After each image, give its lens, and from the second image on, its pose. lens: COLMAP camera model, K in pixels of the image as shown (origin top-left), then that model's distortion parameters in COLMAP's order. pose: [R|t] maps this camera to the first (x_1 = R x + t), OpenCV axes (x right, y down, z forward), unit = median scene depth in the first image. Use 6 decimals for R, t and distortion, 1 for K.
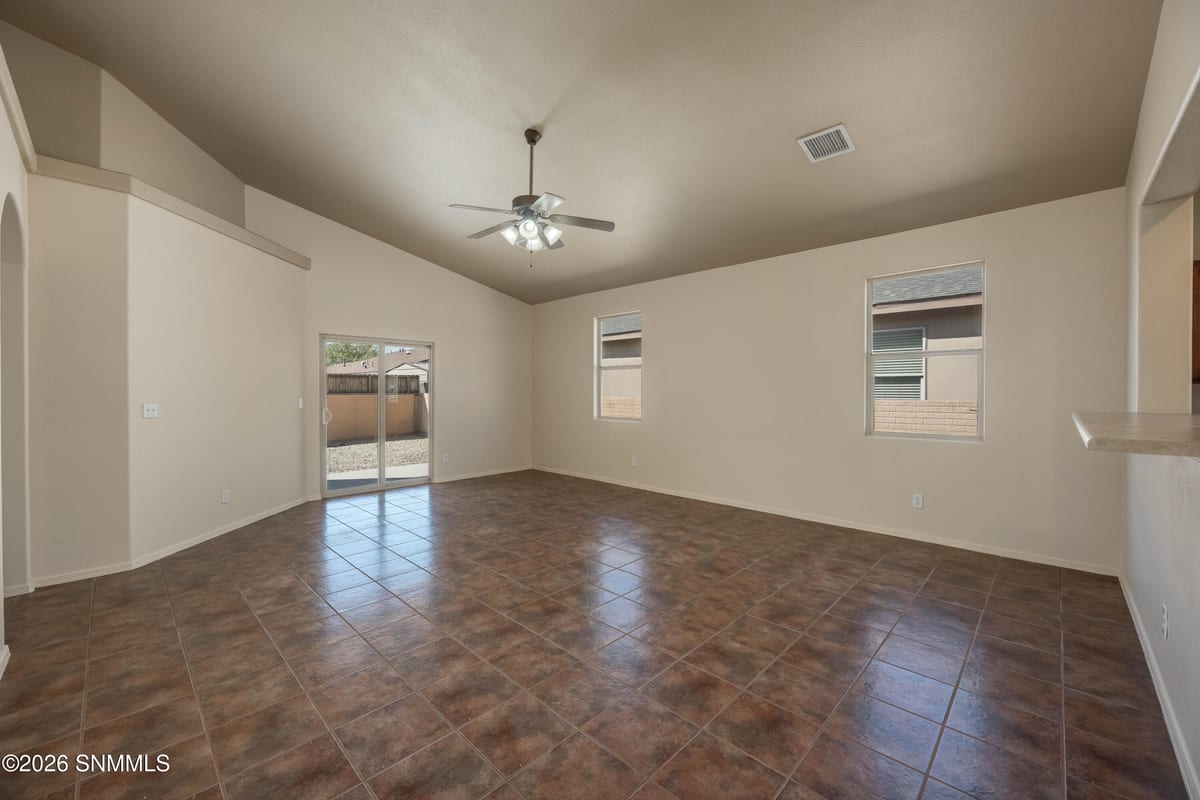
lens RADIAL K [[471.1, 0, 593.8], [0, 471.1, 400.2], [0, 0, 1]] dist [-0.004279, 0.000202]
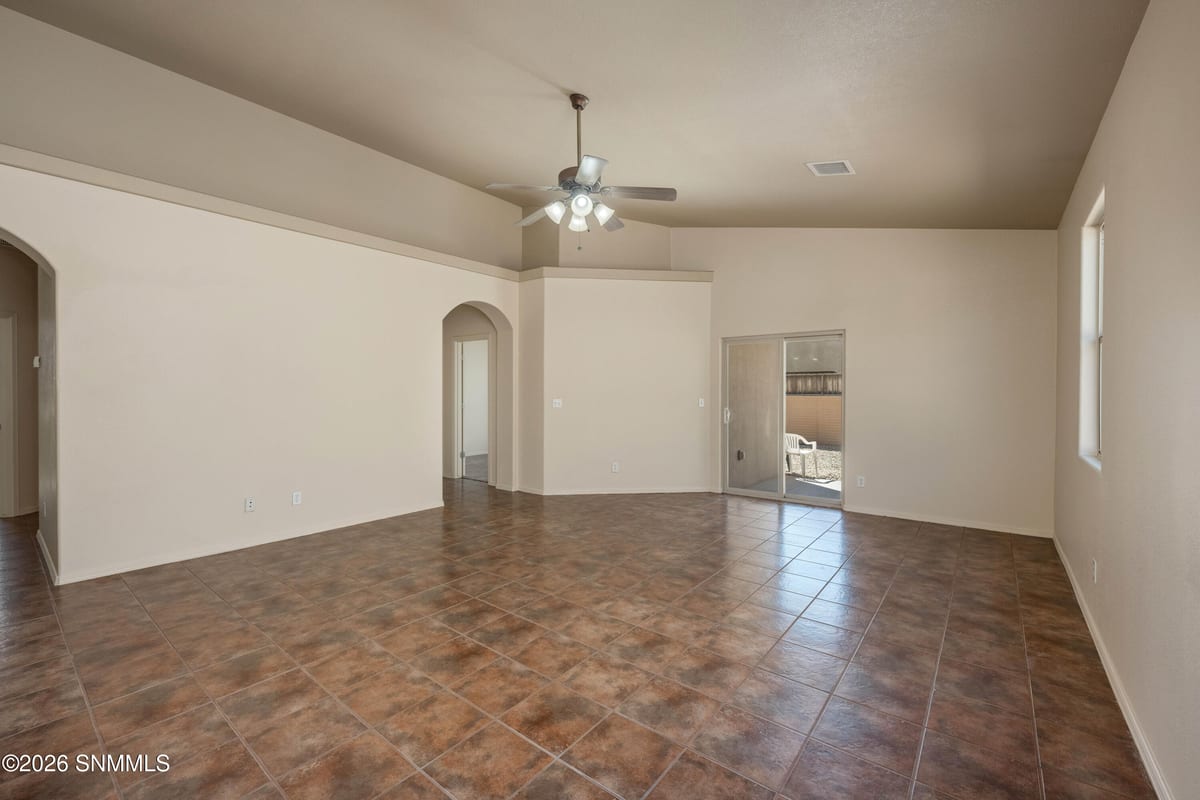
lens RADIAL K [[493.7, 0, 597.0], [0, 493.7, 398.5], [0, 0, 1]] dist [-0.002813, 0.000708]
pose [[0.105489, 0.012451, -0.994343, 0.801213], [-0.019214, 0.999760, 0.010481, -0.016731], [0.994235, 0.017999, 0.105703, 0.954626]]
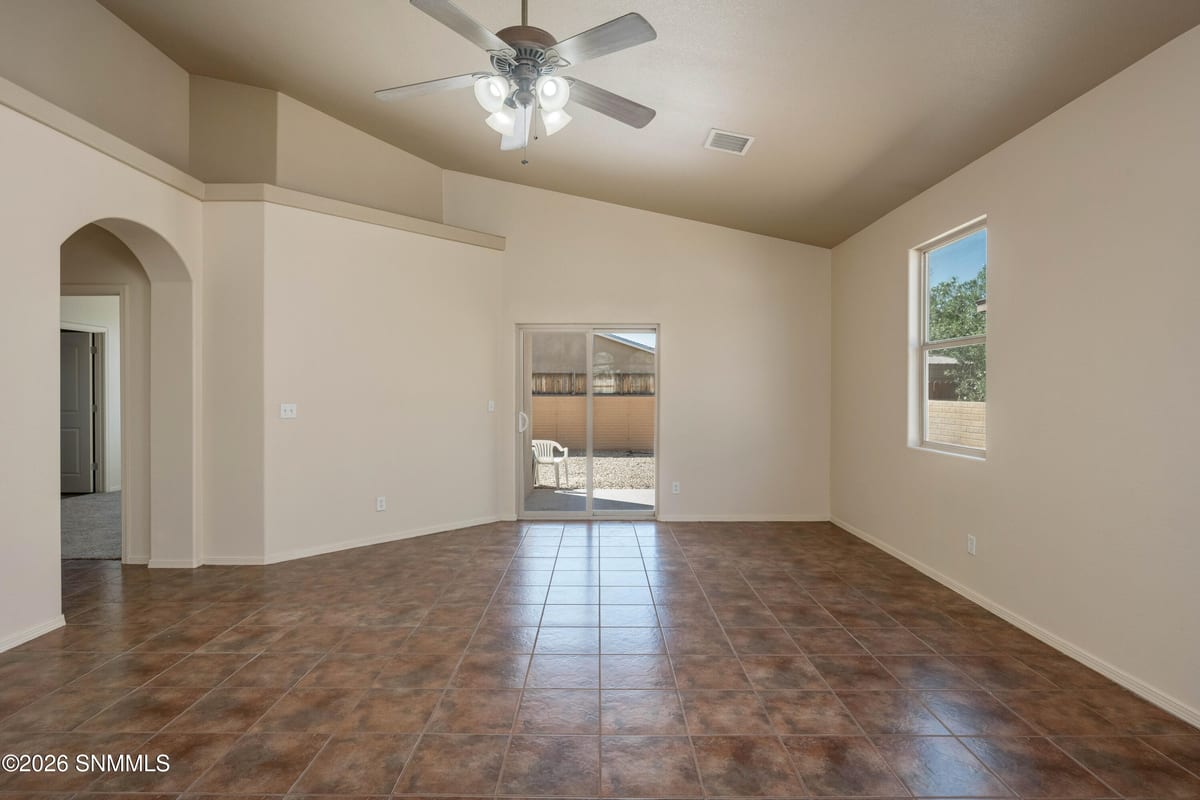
lens RADIAL K [[579.5, 0, 595.5], [0, 579.5, 397.9], [0, 0, 1]] dist [-0.003831, 0.001897]
pose [[0.697821, 0.006220, -0.716245, 0.414651], [-0.012999, 0.999908, -0.003982, -0.009686], [0.716154, 0.012089, 0.697837, 0.600637]]
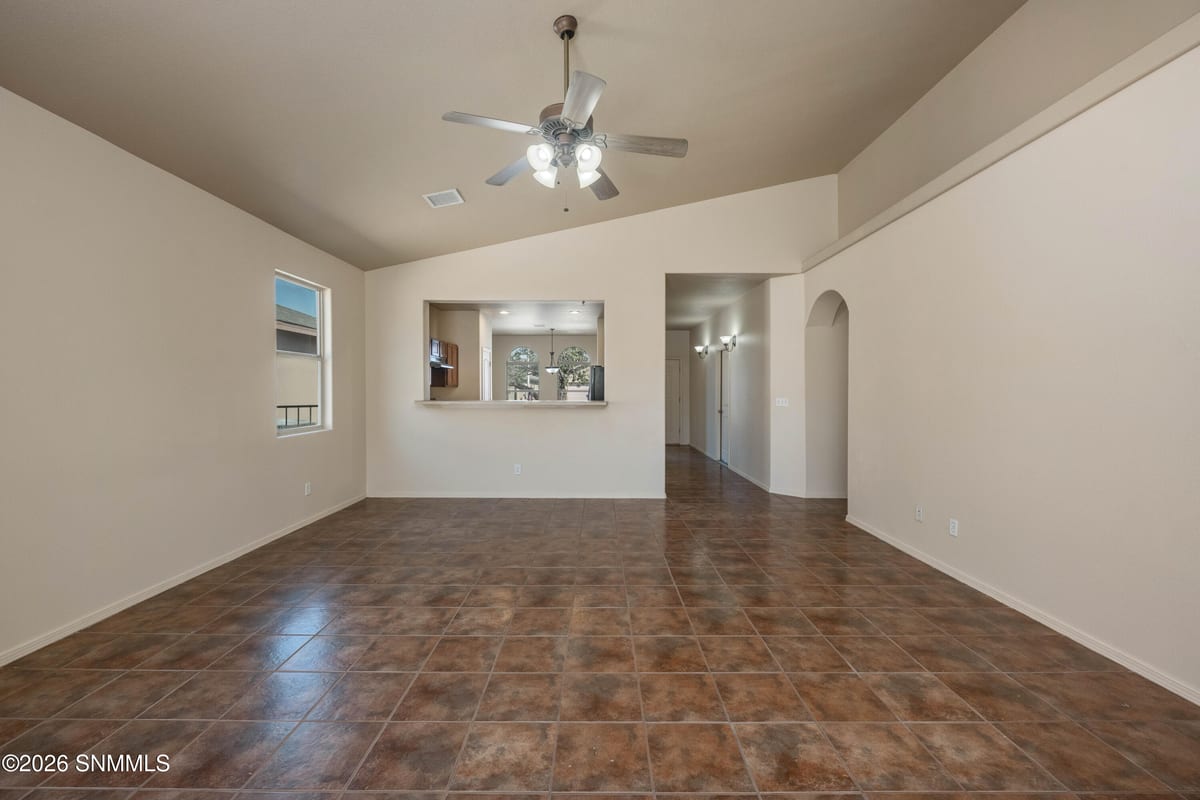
lens RADIAL K [[493.7, 0, 596.3], [0, 493.7, 388.7], [0, 0, 1]] dist [-0.002813, 0.000708]
pose [[-0.698280, 0.000892, 0.715824, -0.706649], [0.011656, 0.999881, 0.010125, -0.028693], [-0.715730, 0.015414, -0.698207, 1.512977]]
